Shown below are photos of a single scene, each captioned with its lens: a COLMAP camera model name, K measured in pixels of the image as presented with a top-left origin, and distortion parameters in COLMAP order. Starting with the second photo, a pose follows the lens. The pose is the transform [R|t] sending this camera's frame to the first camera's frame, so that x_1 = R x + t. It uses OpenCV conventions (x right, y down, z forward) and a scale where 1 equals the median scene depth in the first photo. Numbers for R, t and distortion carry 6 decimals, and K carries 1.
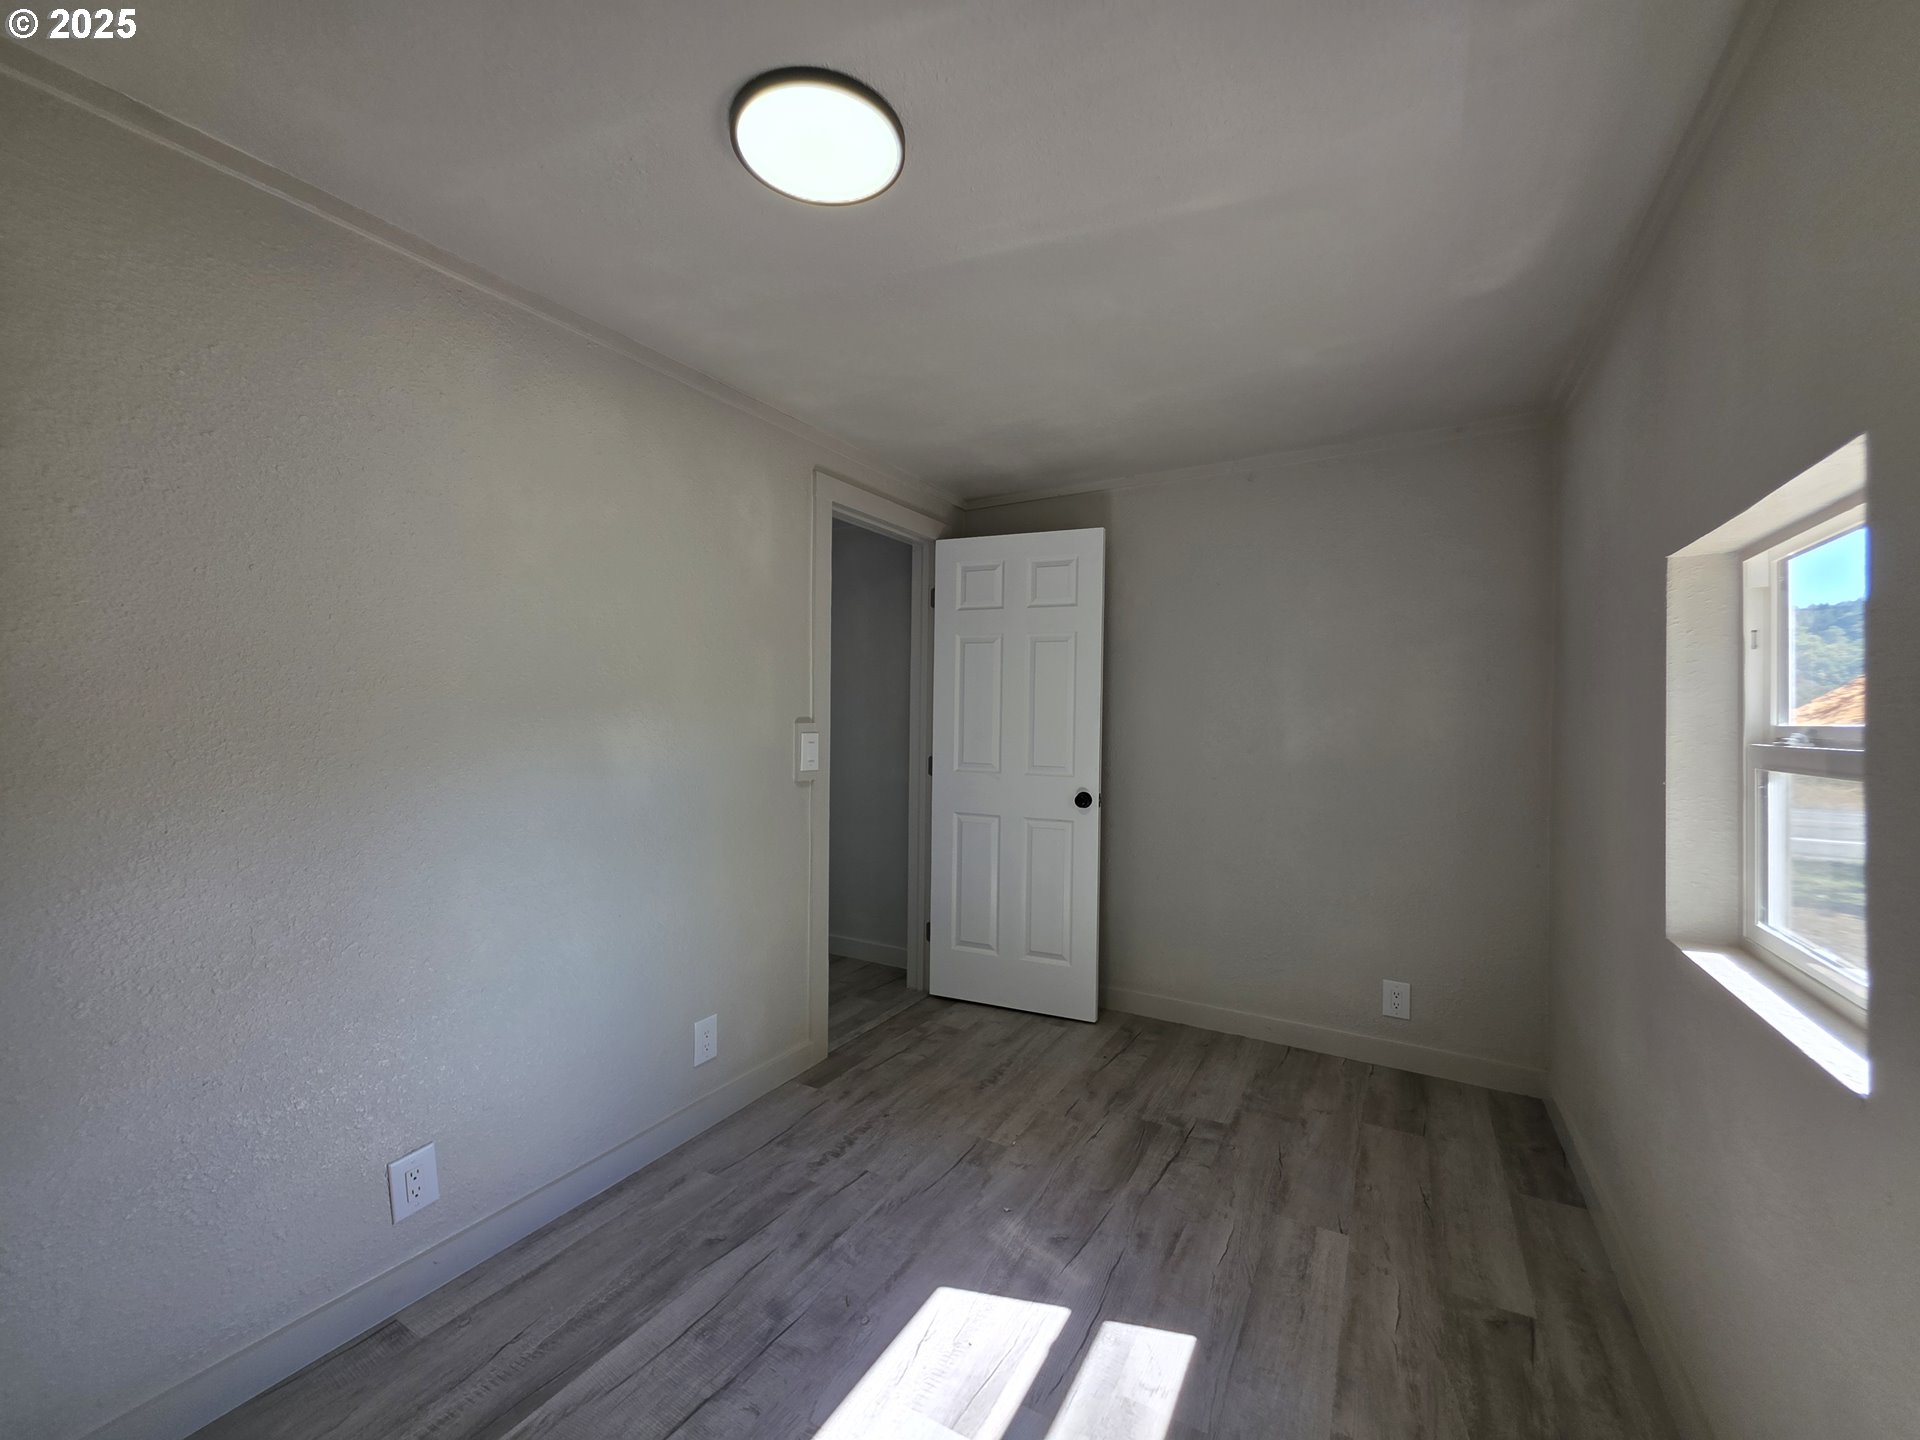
lens RADIAL K [[774.5, 0, 965.0], [0, 774.5, 717.1], [0, 0, 1]] dist [-0.000570, -0.000304]
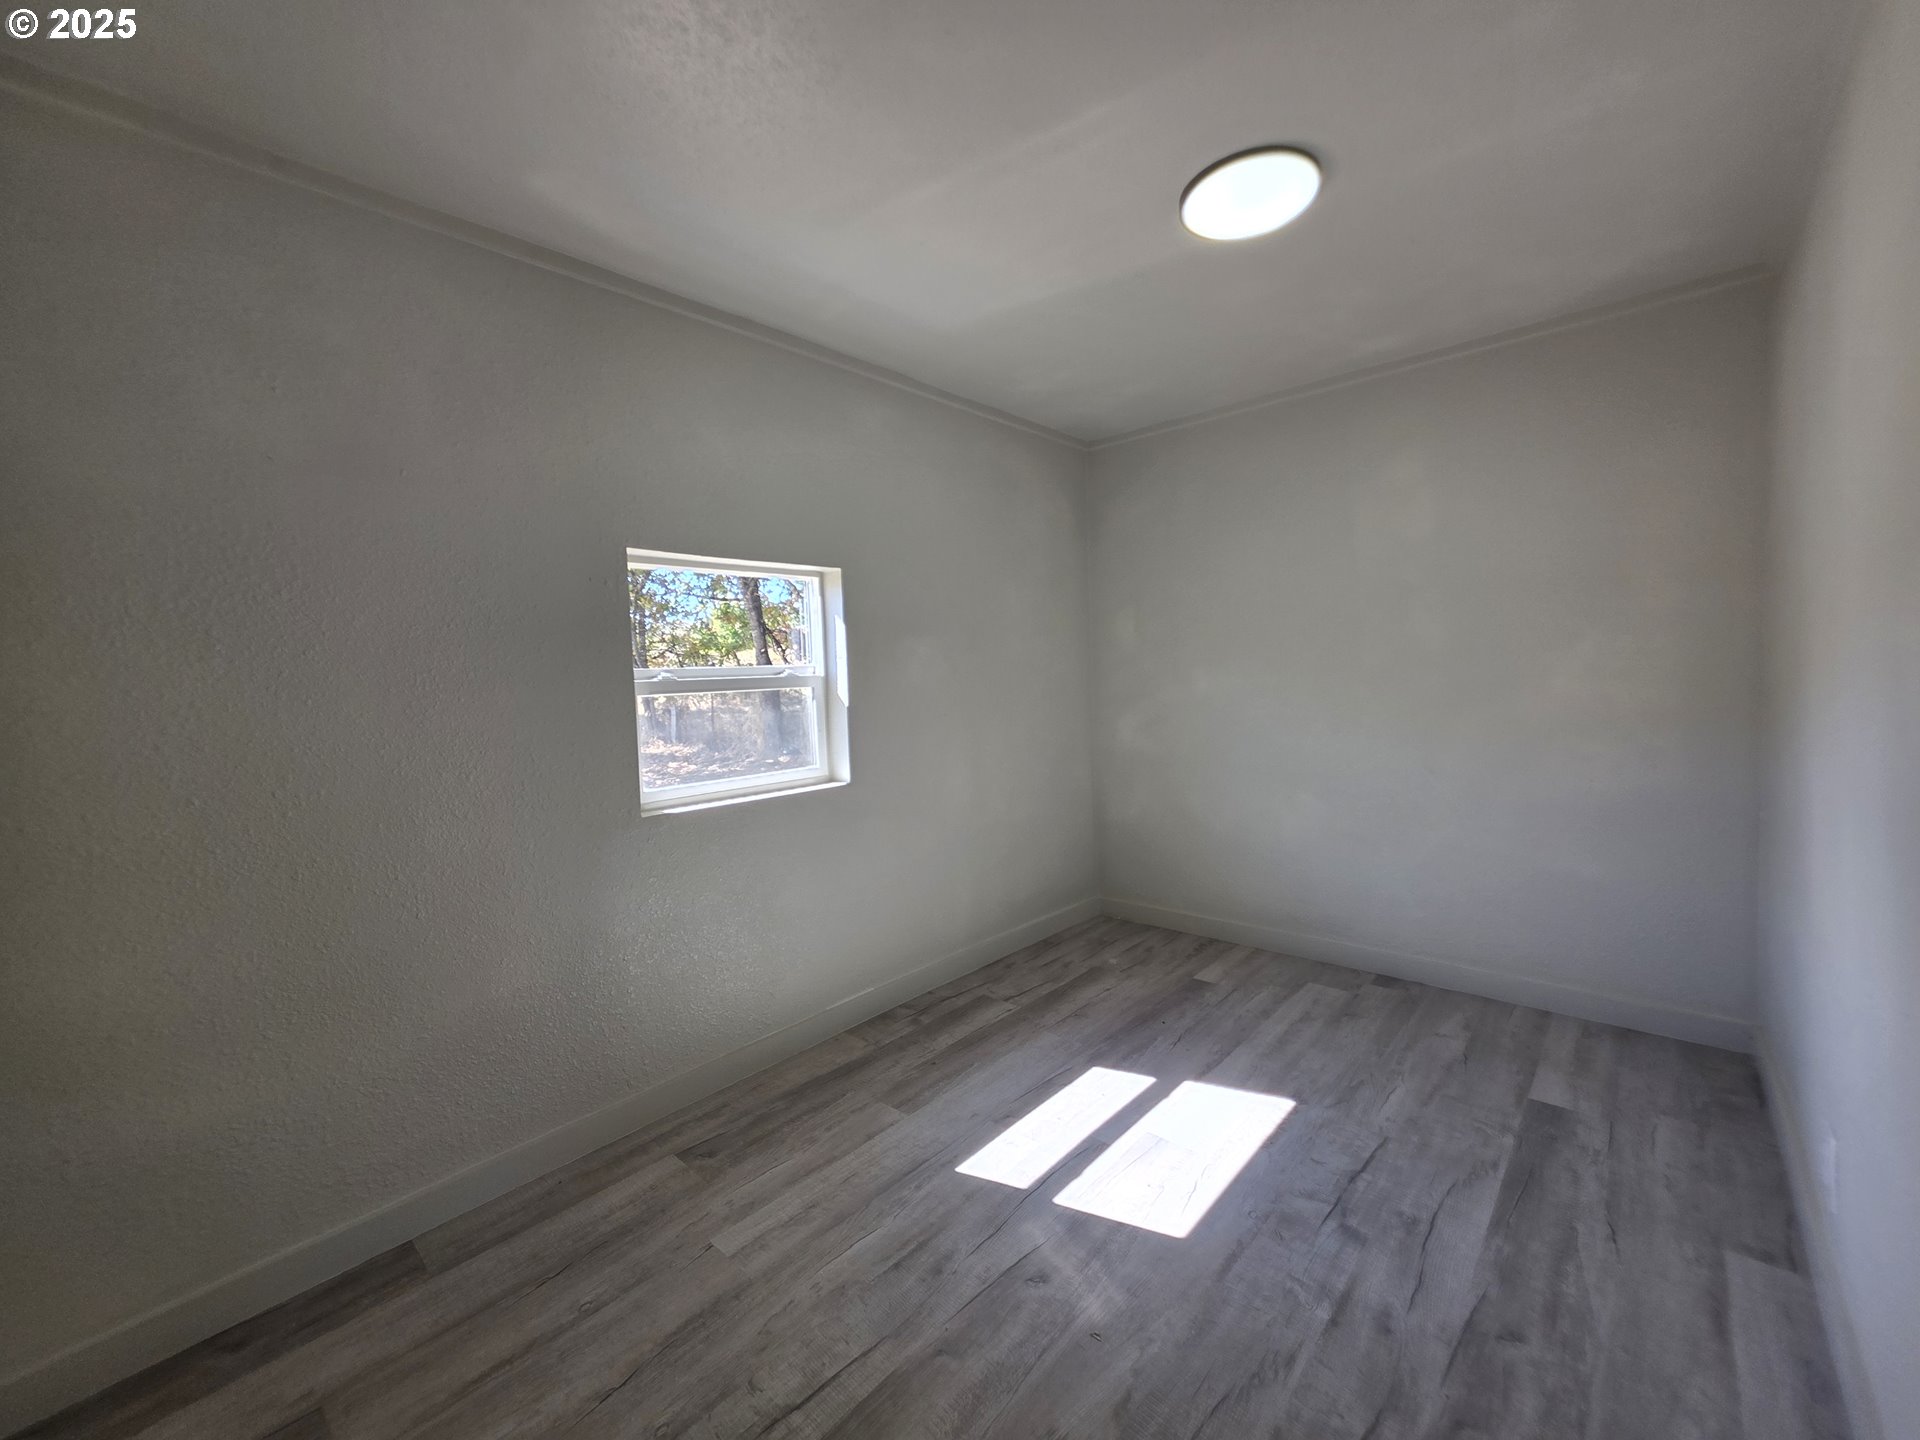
lens RADIAL K [[774.5, 0, 965.0], [0, 774.5, 717.1], [0, 0, 1]] dist [-0.000570, -0.000304]
pose [[-0.974922, 0.024054, 0.221242, 0.002061], [0.035827, 0.998139, 0.049353, 0.040560], [-0.219643, 0.056041, -0.973969, 1.837178]]
